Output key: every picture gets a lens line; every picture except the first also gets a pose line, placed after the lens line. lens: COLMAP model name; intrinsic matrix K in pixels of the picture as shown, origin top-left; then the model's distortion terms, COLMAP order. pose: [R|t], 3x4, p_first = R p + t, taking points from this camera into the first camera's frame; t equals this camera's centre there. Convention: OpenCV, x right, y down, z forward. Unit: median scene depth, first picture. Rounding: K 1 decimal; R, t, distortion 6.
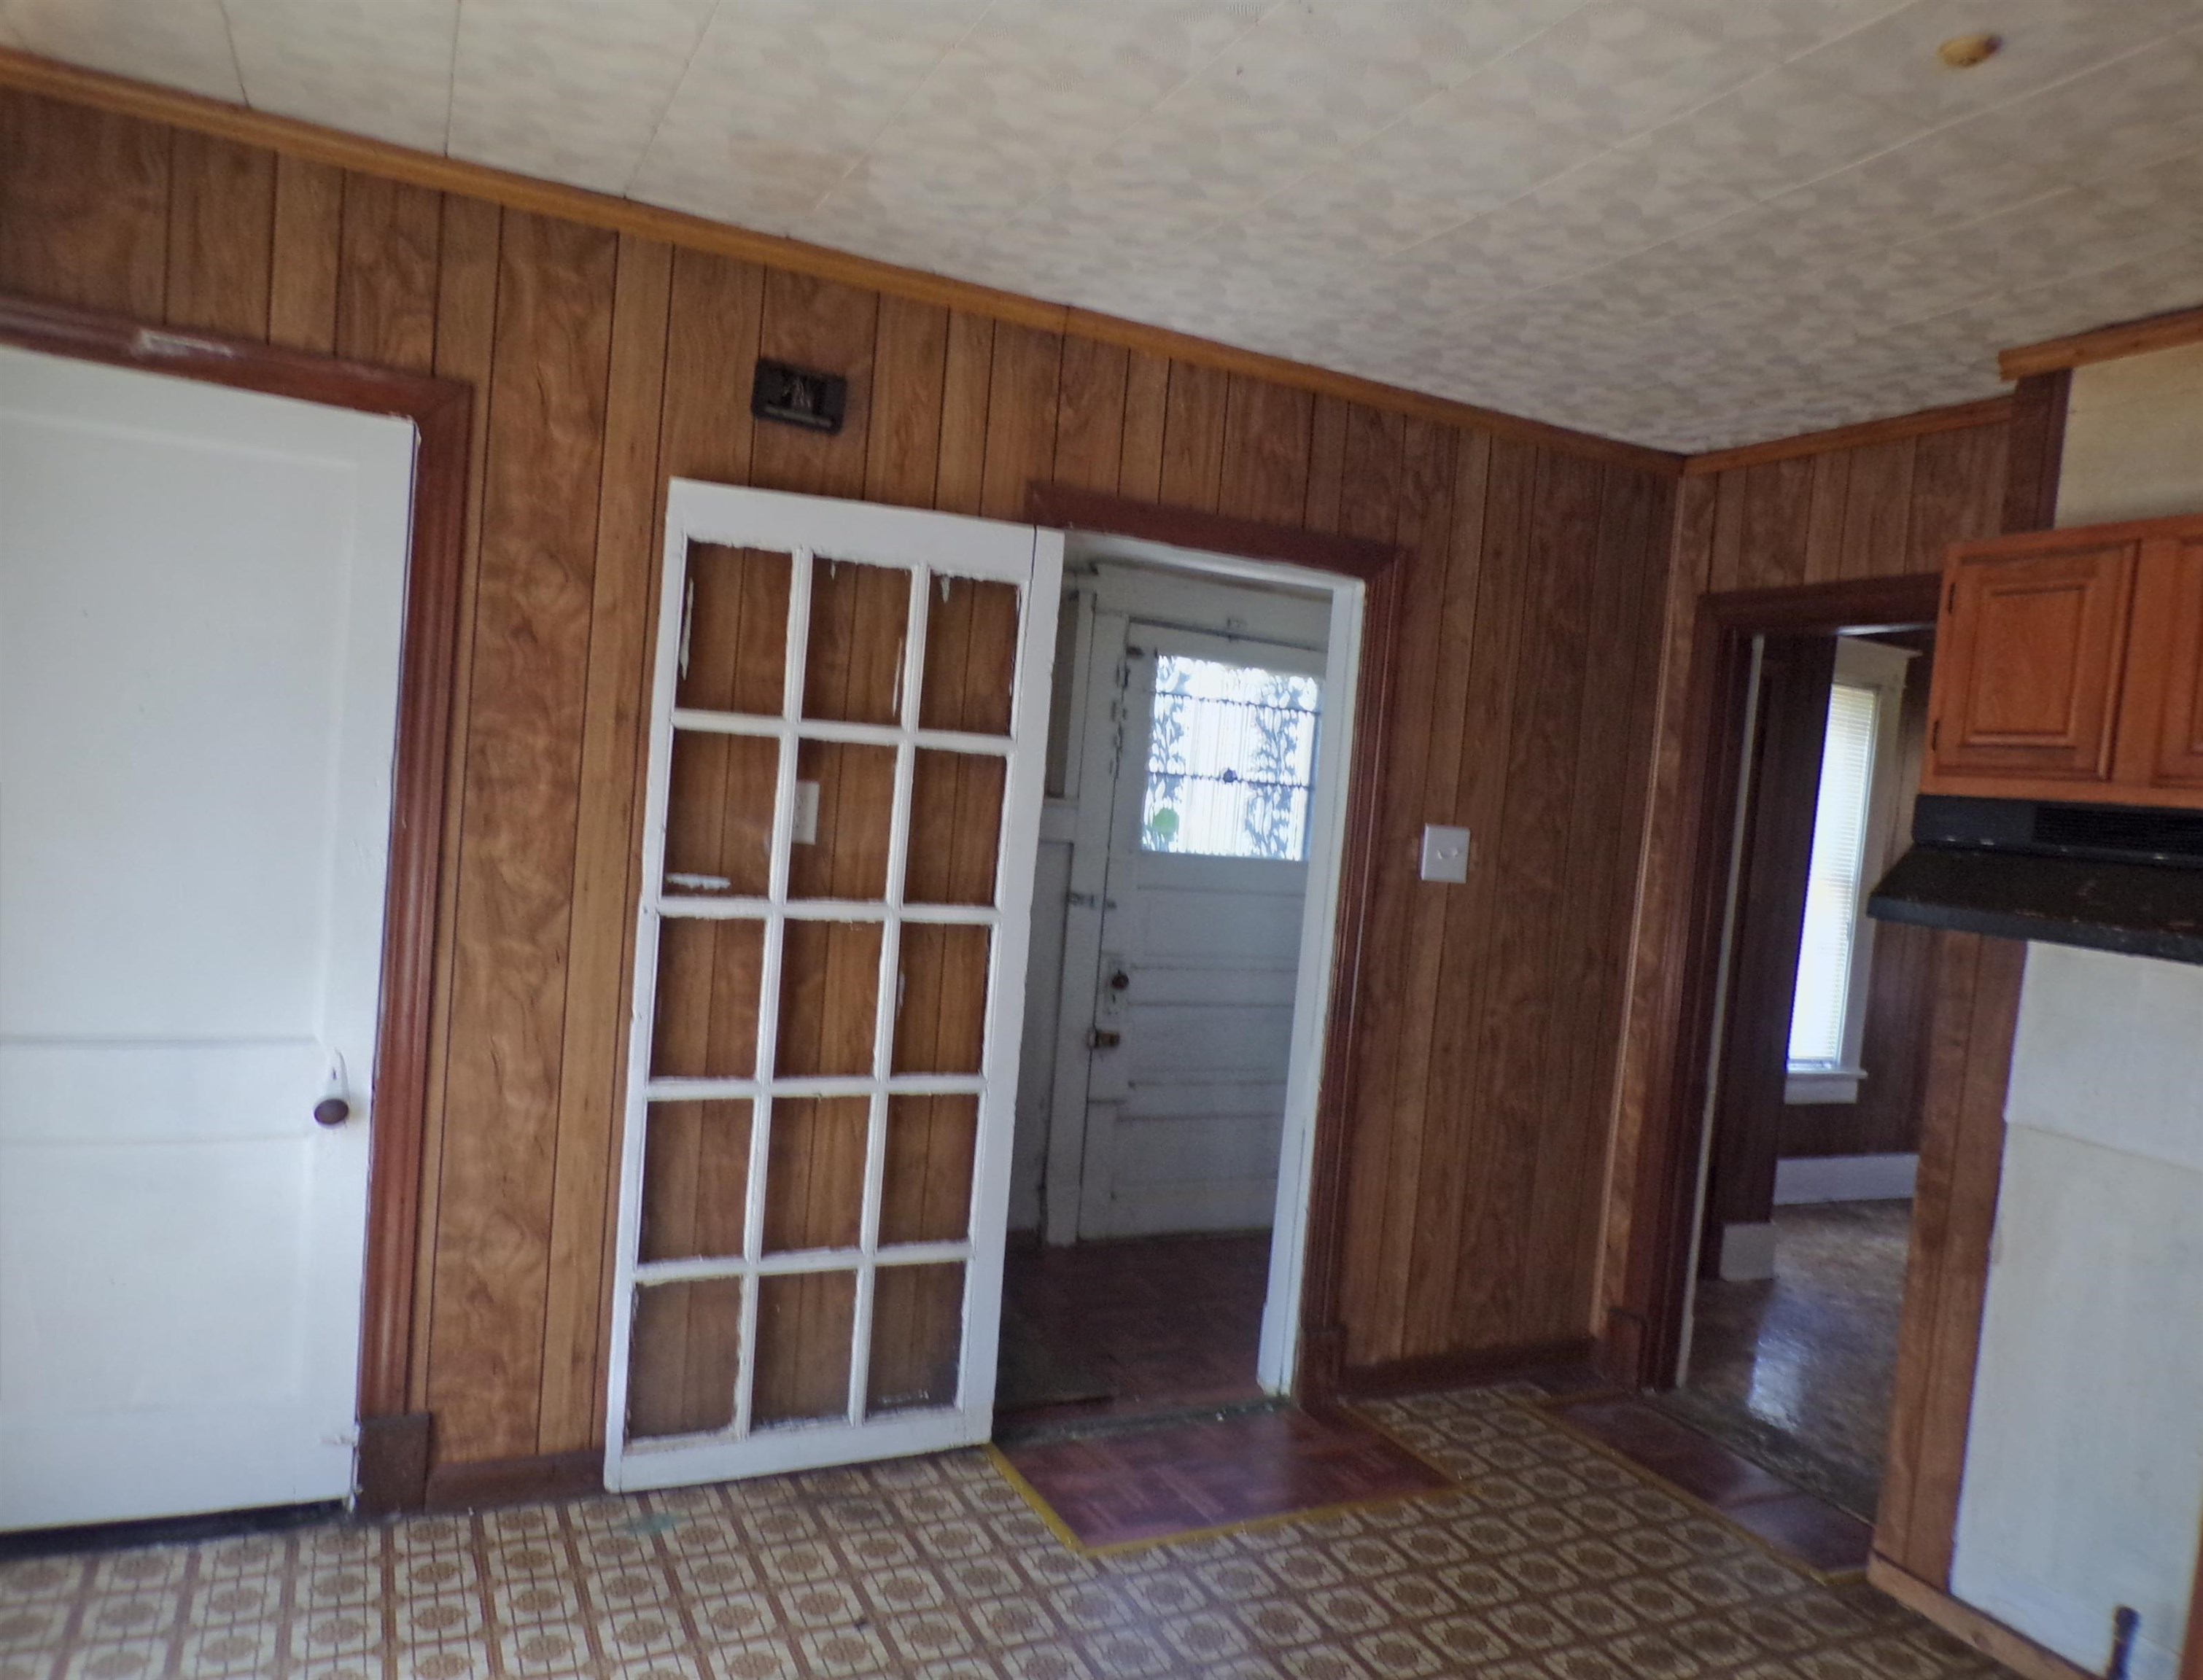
lens RADIAL K [[1485.5, 0, 1101.5], [0, 1485.5, 840.0], [0, 0, 1]] dist [0.001519, 0.000444]
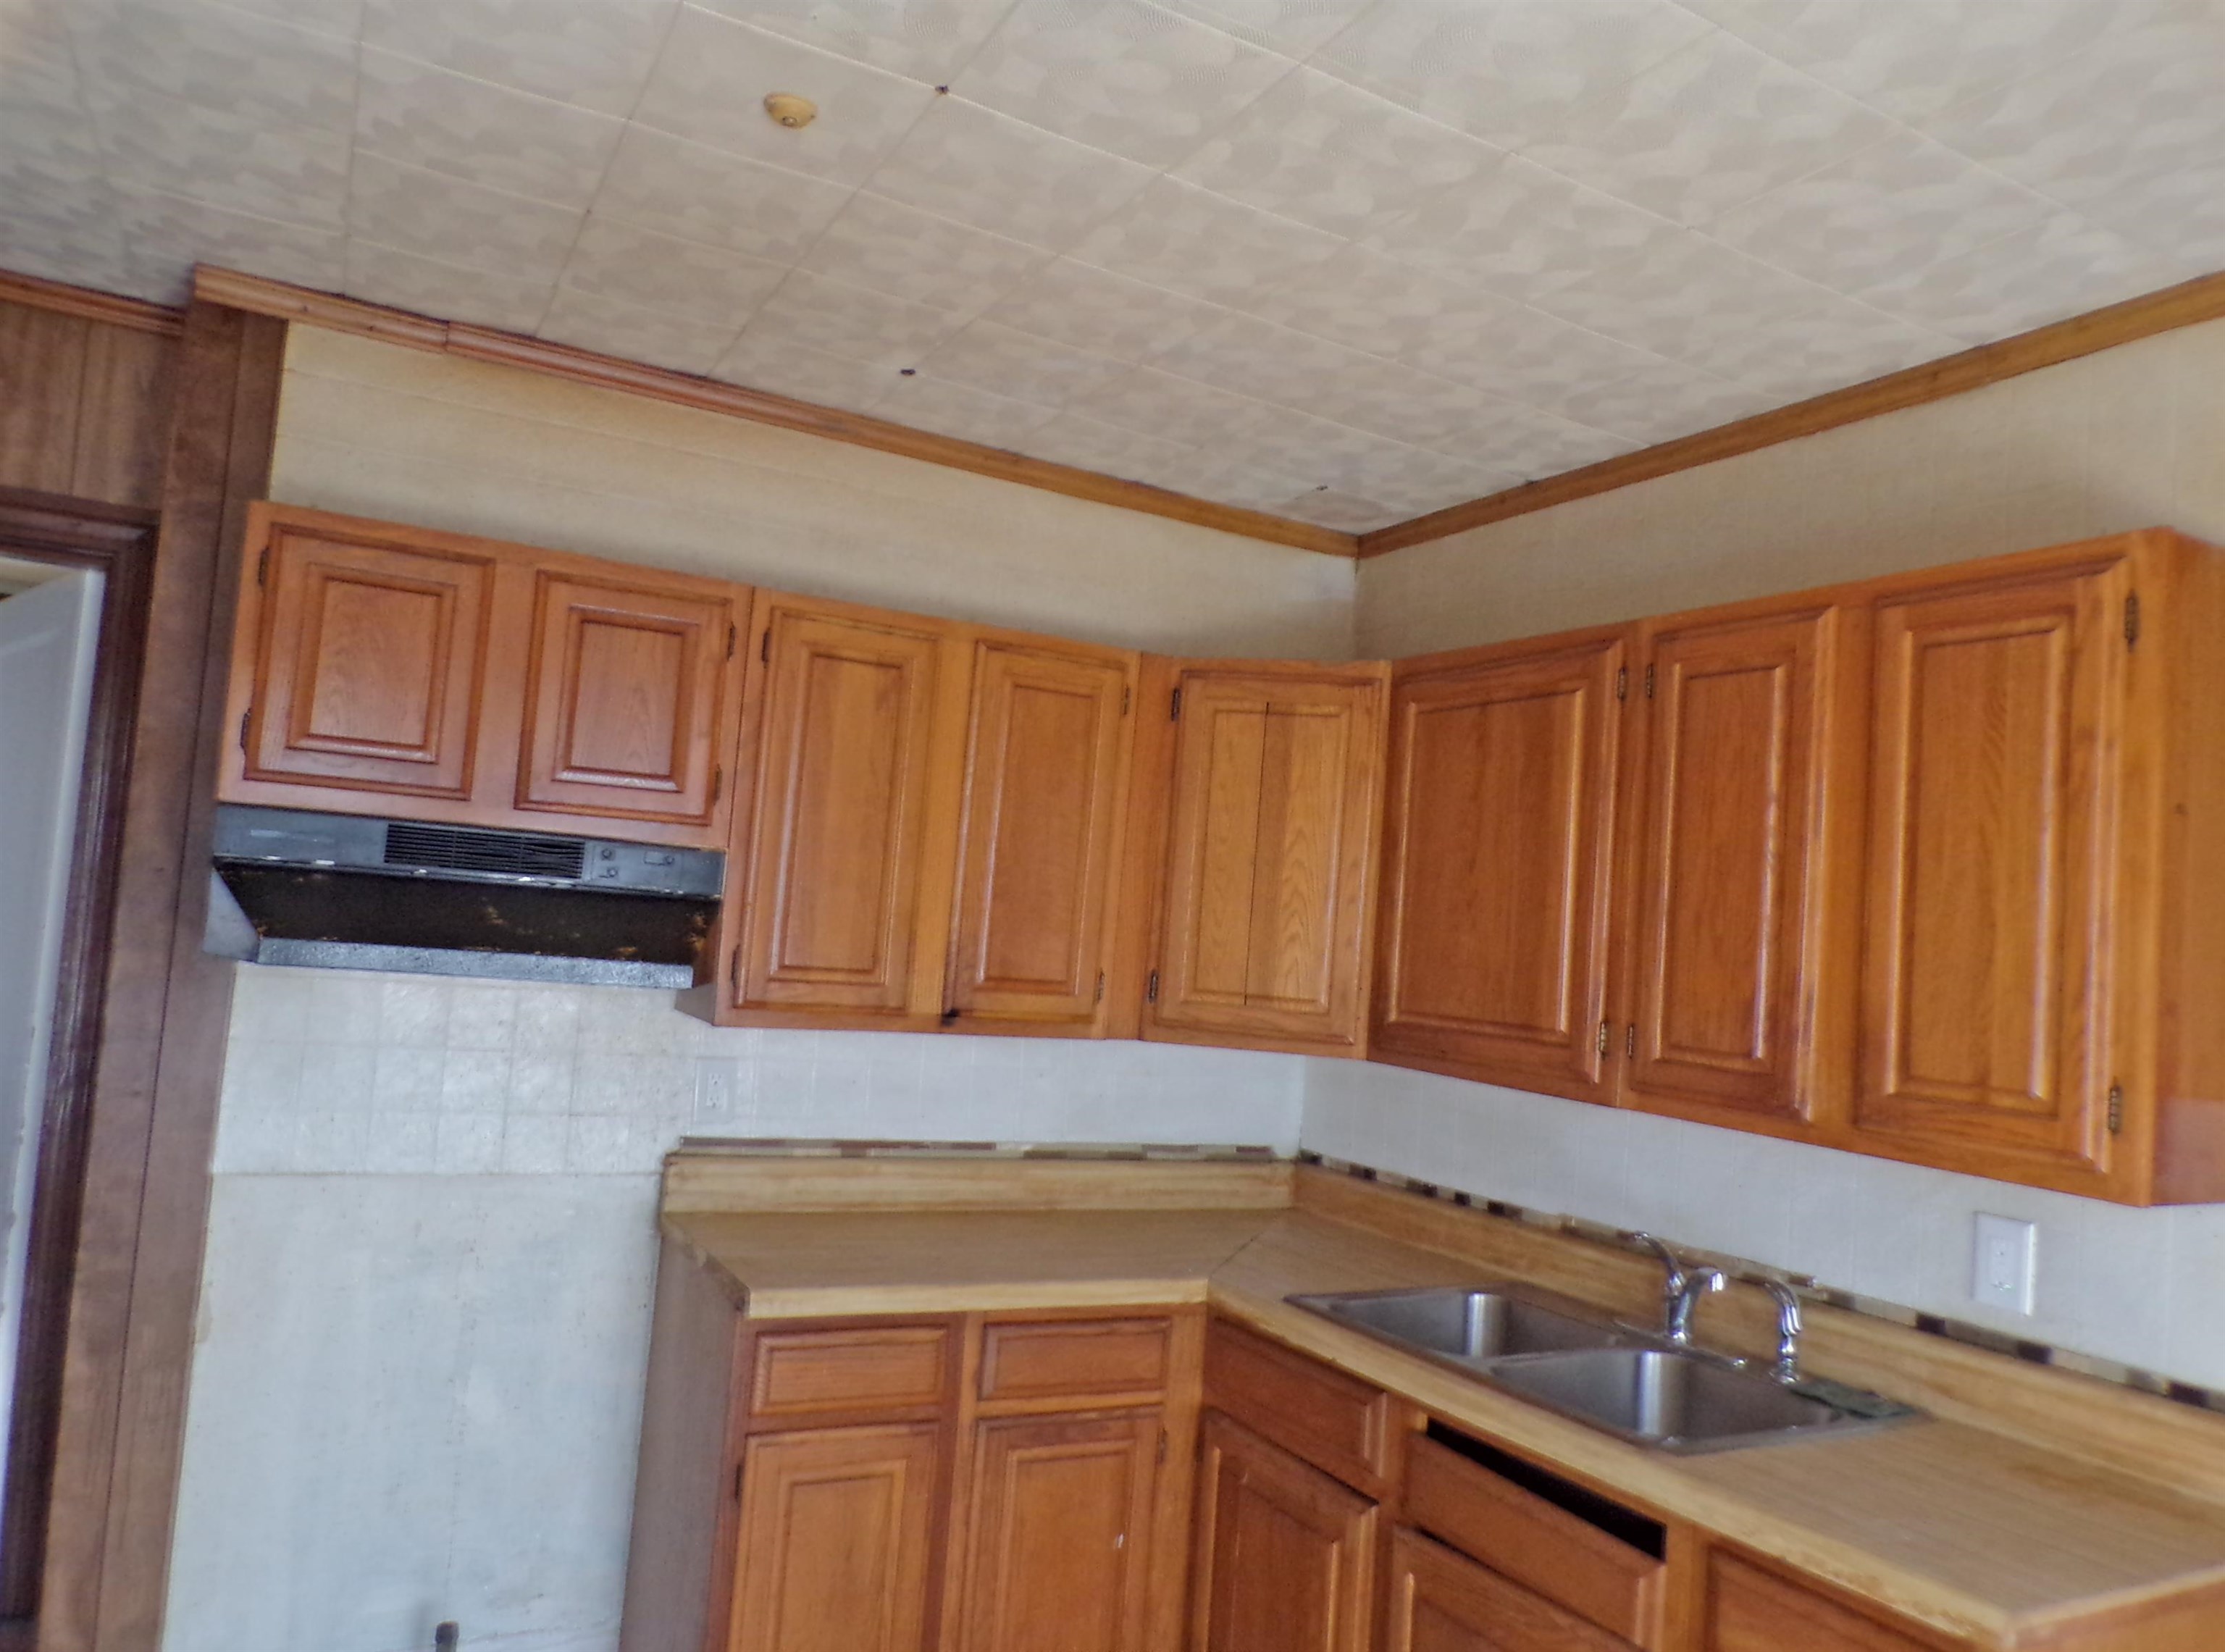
lens RADIAL K [[1547.4, 0, 1112.5], [0, 1547.4, 826.0], [0, 0, 1]] dist [0.000844, 0.001201]
pose [[-0.043283, -0.025225, 0.998744, -0.313464], [-0.043774, 0.998769, 0.023328, -0.057073], [-0.998103, -0.042710, -0.044334, 0.534568]]
